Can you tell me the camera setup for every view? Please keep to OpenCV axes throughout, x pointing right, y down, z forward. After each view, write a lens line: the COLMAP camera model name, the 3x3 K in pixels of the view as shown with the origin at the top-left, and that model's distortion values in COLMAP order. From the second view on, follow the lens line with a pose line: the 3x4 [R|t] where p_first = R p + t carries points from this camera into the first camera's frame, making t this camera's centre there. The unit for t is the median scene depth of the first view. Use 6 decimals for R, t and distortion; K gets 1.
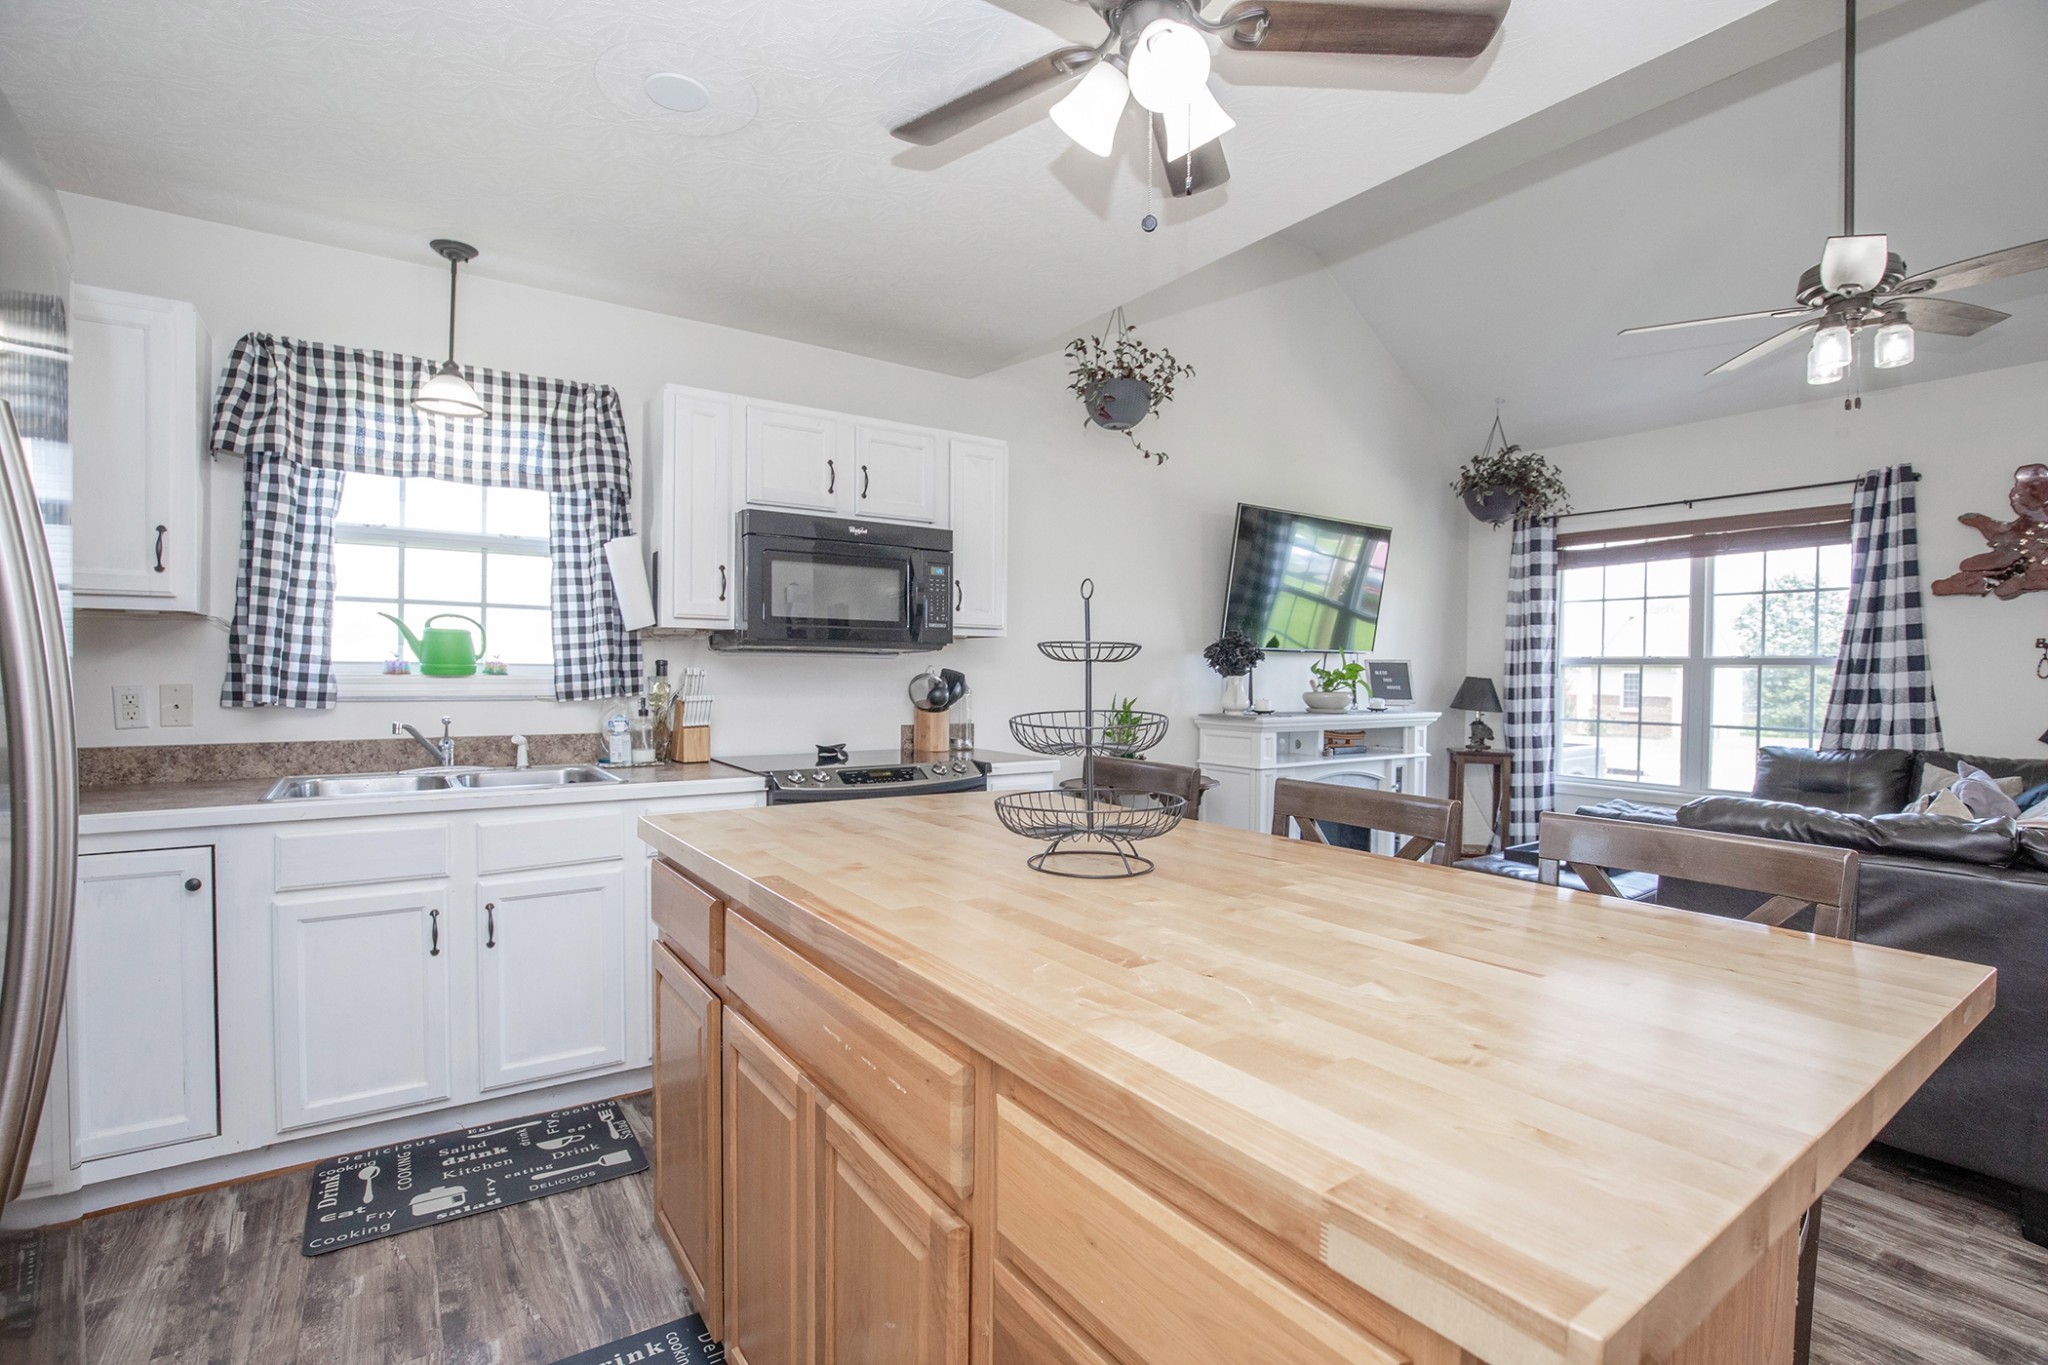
lens RADIAL K [[936.2, 0, 1019.1], [0, 936.2, 689.8], [0, 0, 1]] dist [-0.035597, 0.005734]
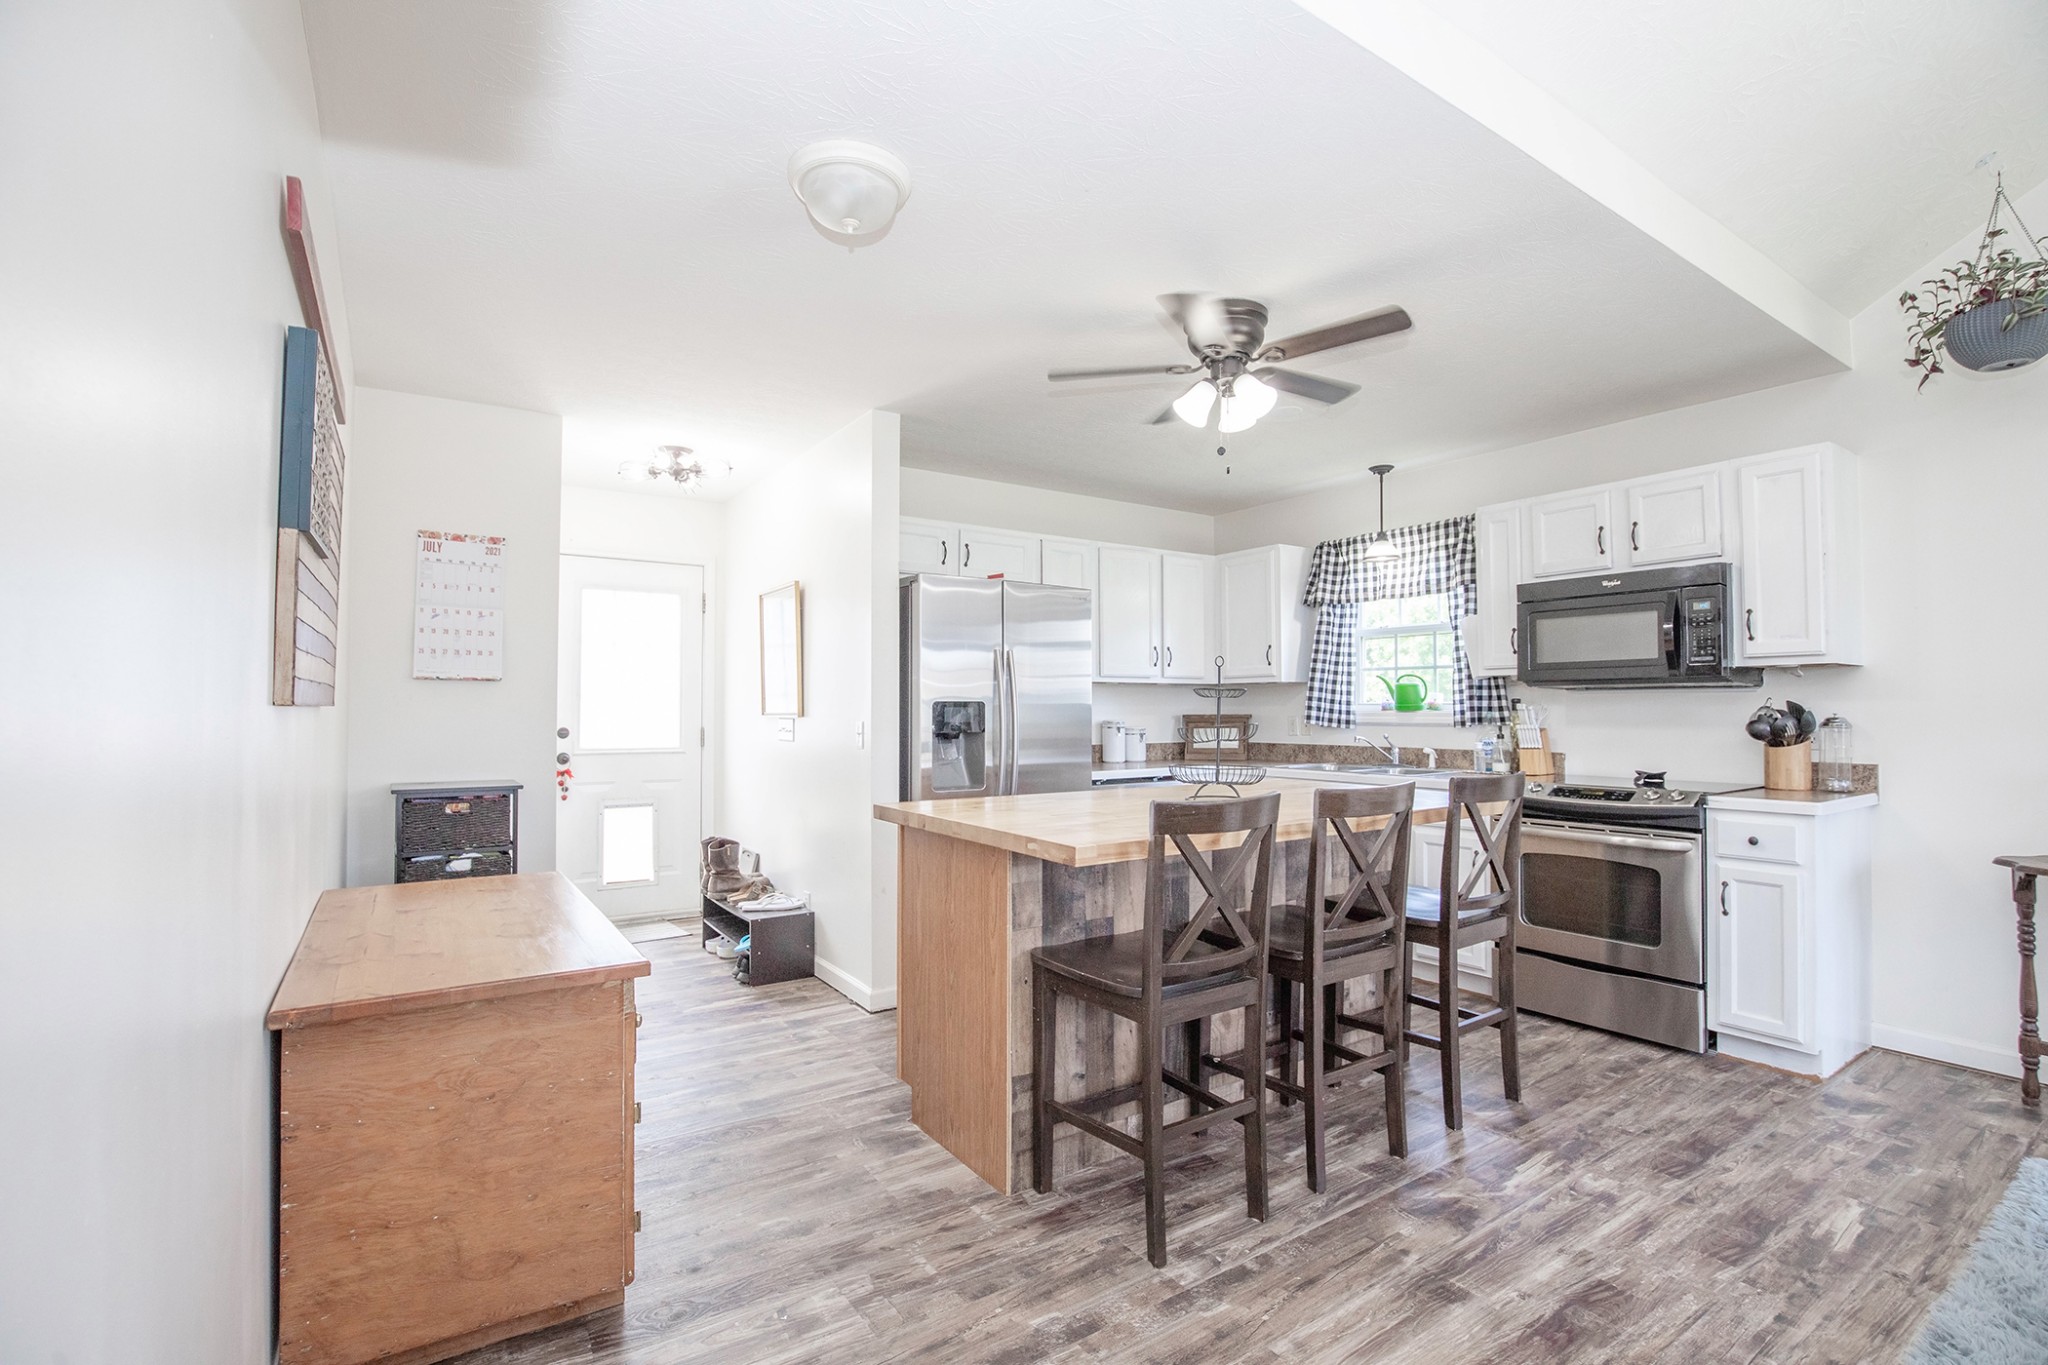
lens RADIAL K [[936.2, 0, 1016.5], [0, 936.2, 682.1], [0, 0, 1]] dist [-0.035597, 0.005734]
pose [[-0.018114, -0.039438, -0.999058, 1.032729], [-0.019837, 0.999039, -0.039078, 0.011867], [0.999639, 0.019110, -0.018879, 0.303583]]
